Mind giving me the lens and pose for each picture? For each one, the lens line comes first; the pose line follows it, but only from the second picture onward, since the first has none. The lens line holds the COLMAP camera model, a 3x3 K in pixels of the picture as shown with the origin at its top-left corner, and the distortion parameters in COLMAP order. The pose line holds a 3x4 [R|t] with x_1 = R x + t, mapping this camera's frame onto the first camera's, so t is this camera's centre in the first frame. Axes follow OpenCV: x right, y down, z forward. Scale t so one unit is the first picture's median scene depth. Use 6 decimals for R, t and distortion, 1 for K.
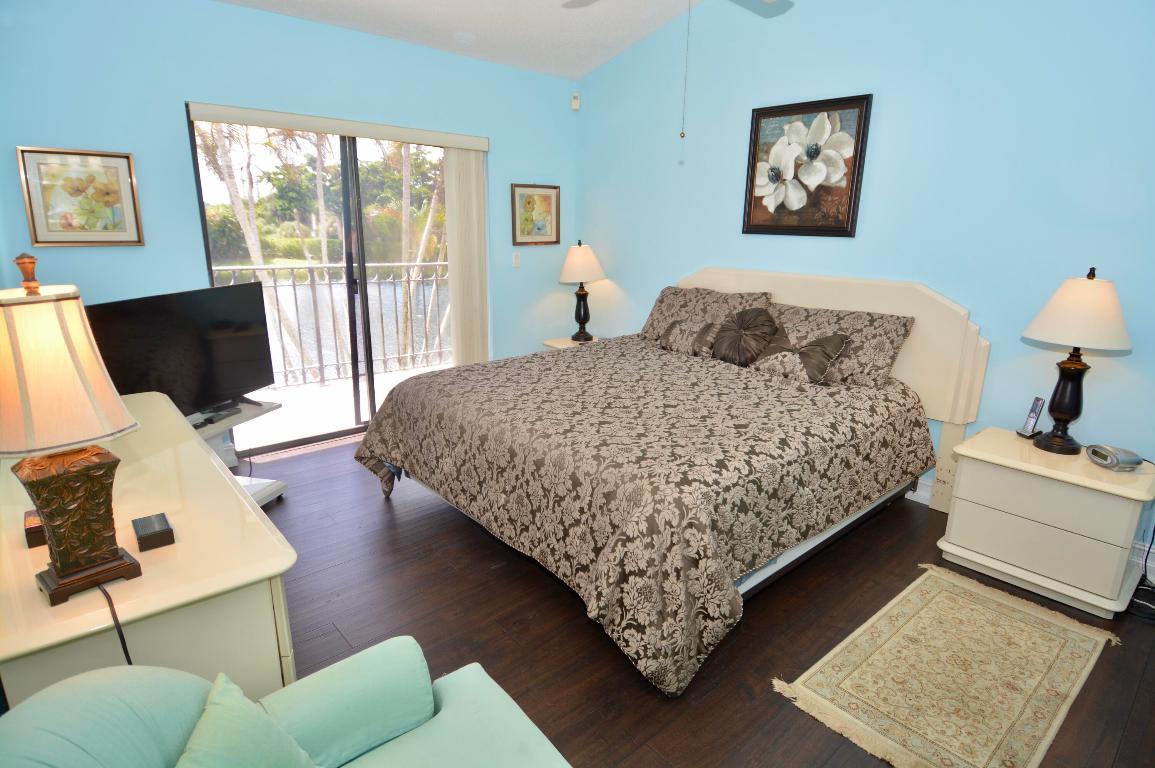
lens RADIAL K [[615.1, 0, 626.8], [0, 615.1, 395.0], [0, 0, 1]] dist [0.054736, -0.061607]
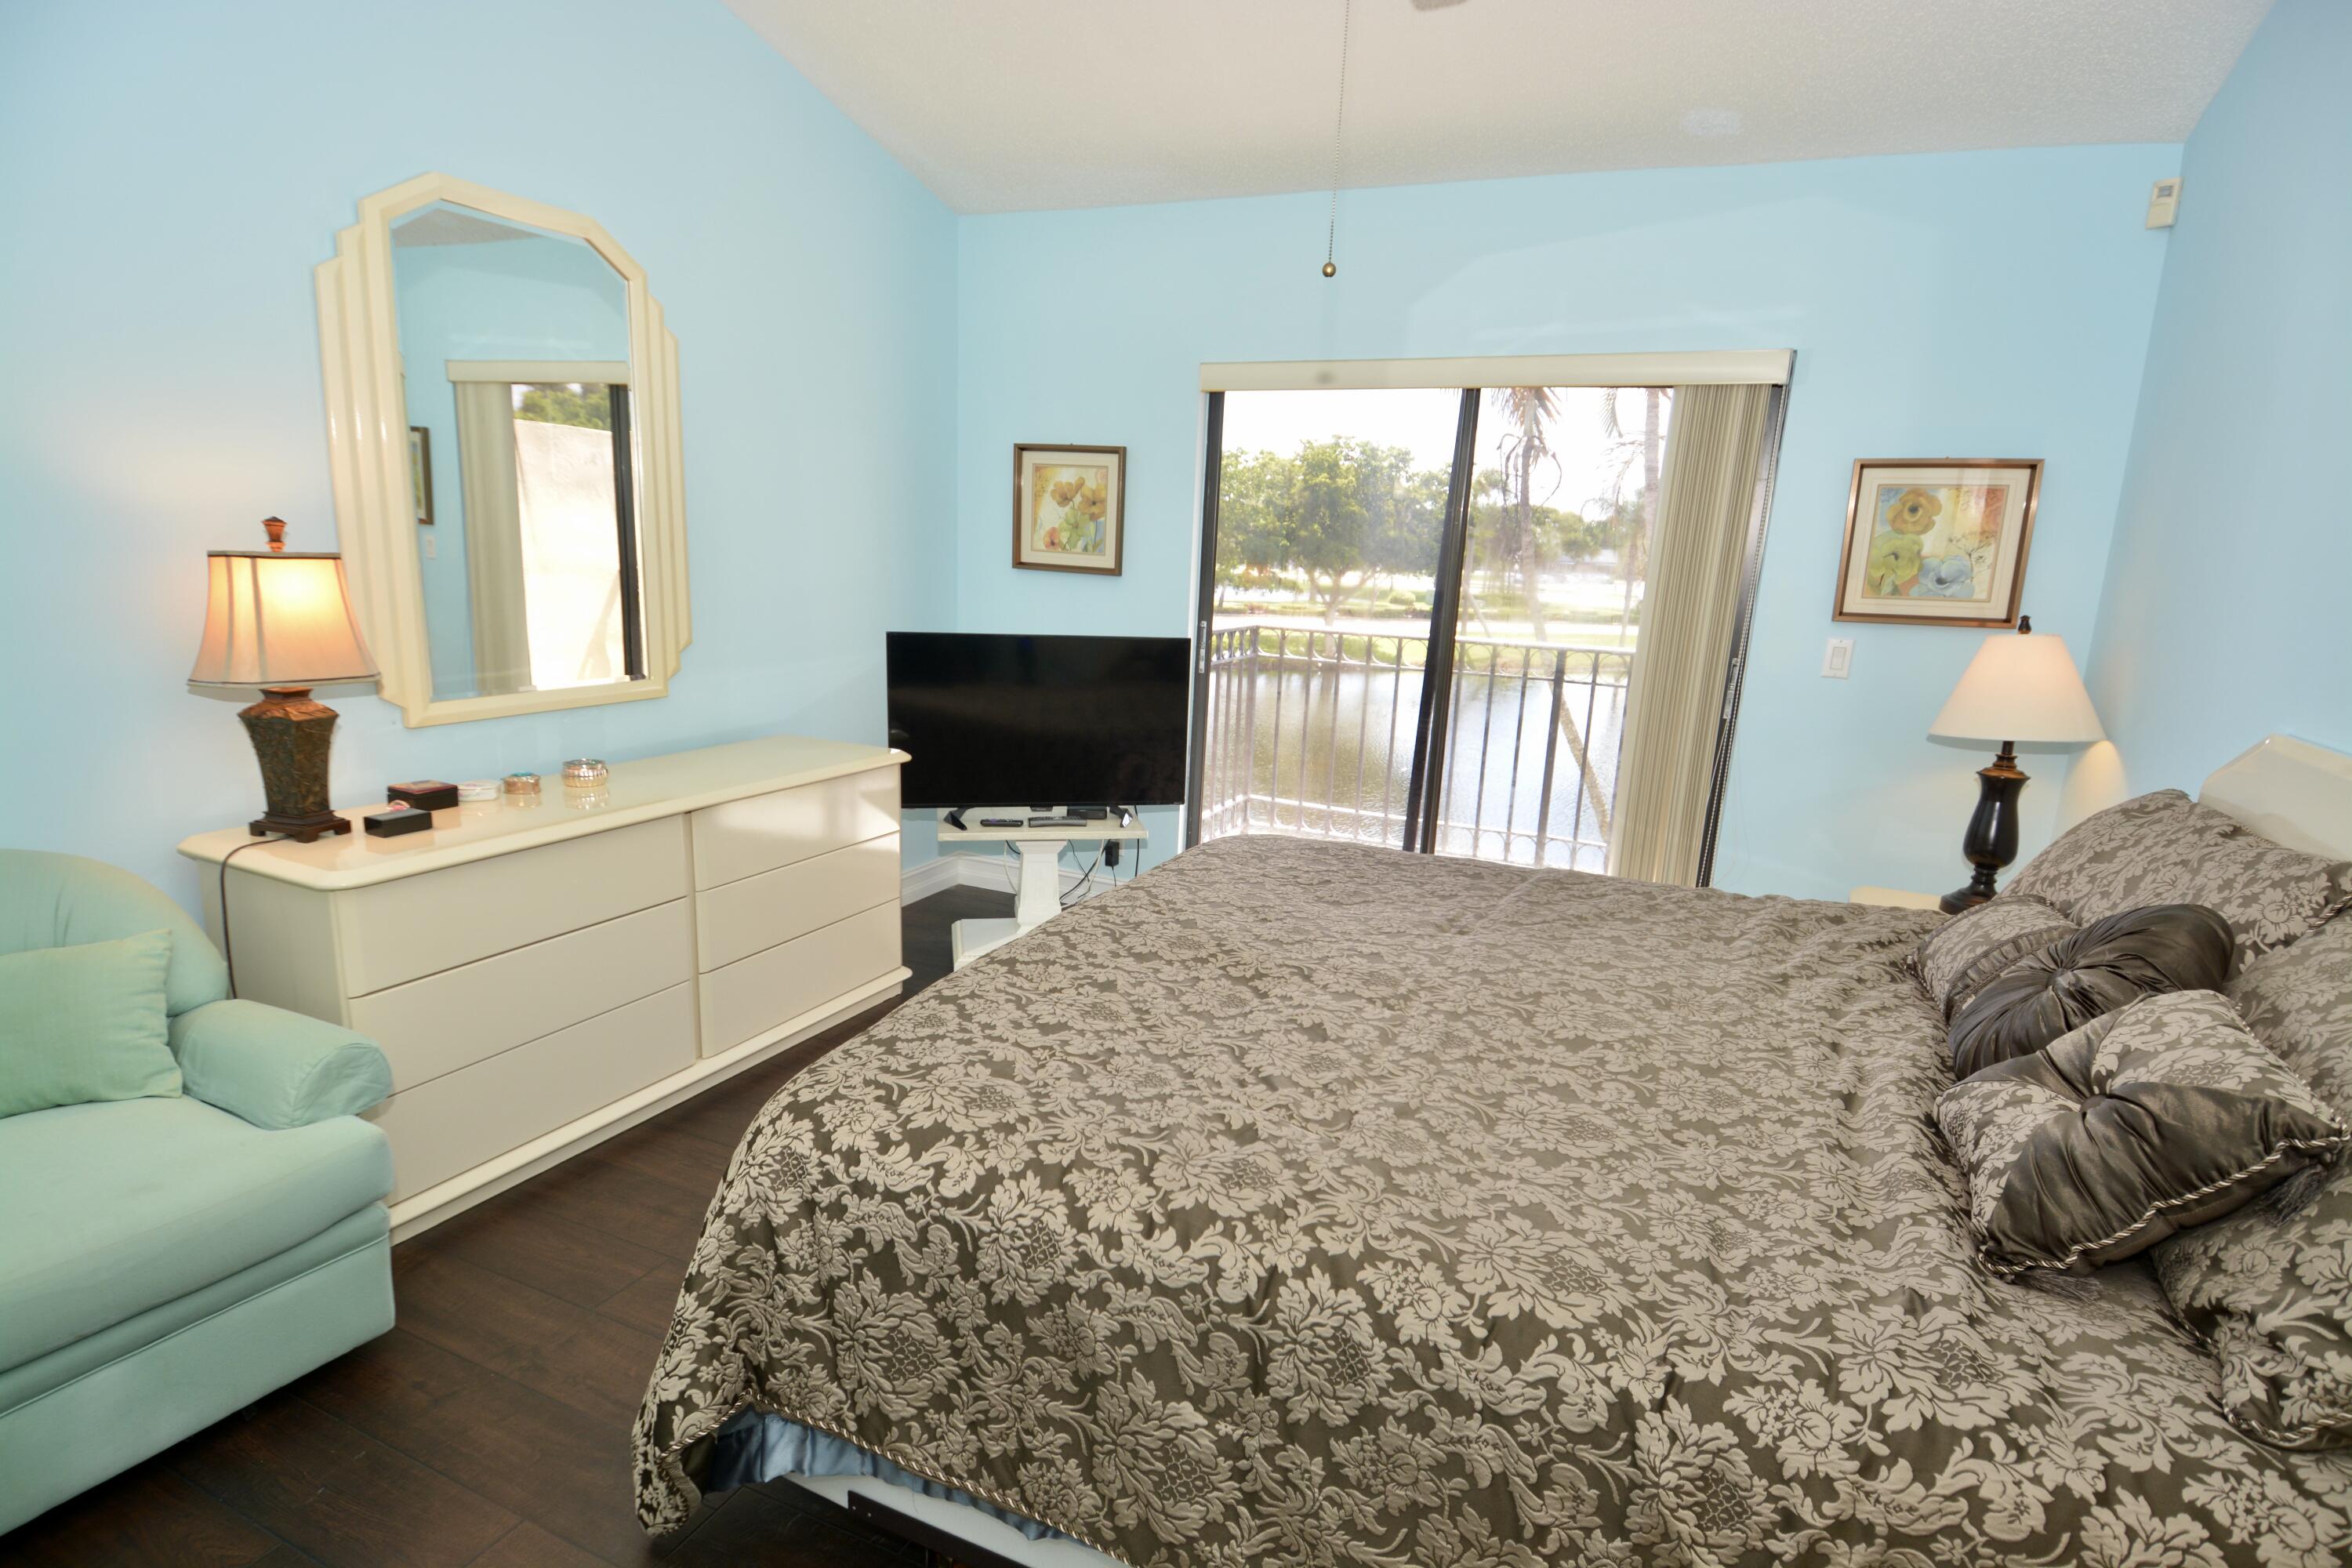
lens RADIAL K [[1247.4, 0, 1178.1], [0, 1247.4, 821.0], [0, 0, 1]] dist [0.059925, -0.062620]
pose [[0.361162, 0.199517, -0.910909, 0.653406], [-0.283168, 0.954181, 0.096723, -0.141675], [0.888469, 0.223007, 0.401111, 0.593669]]
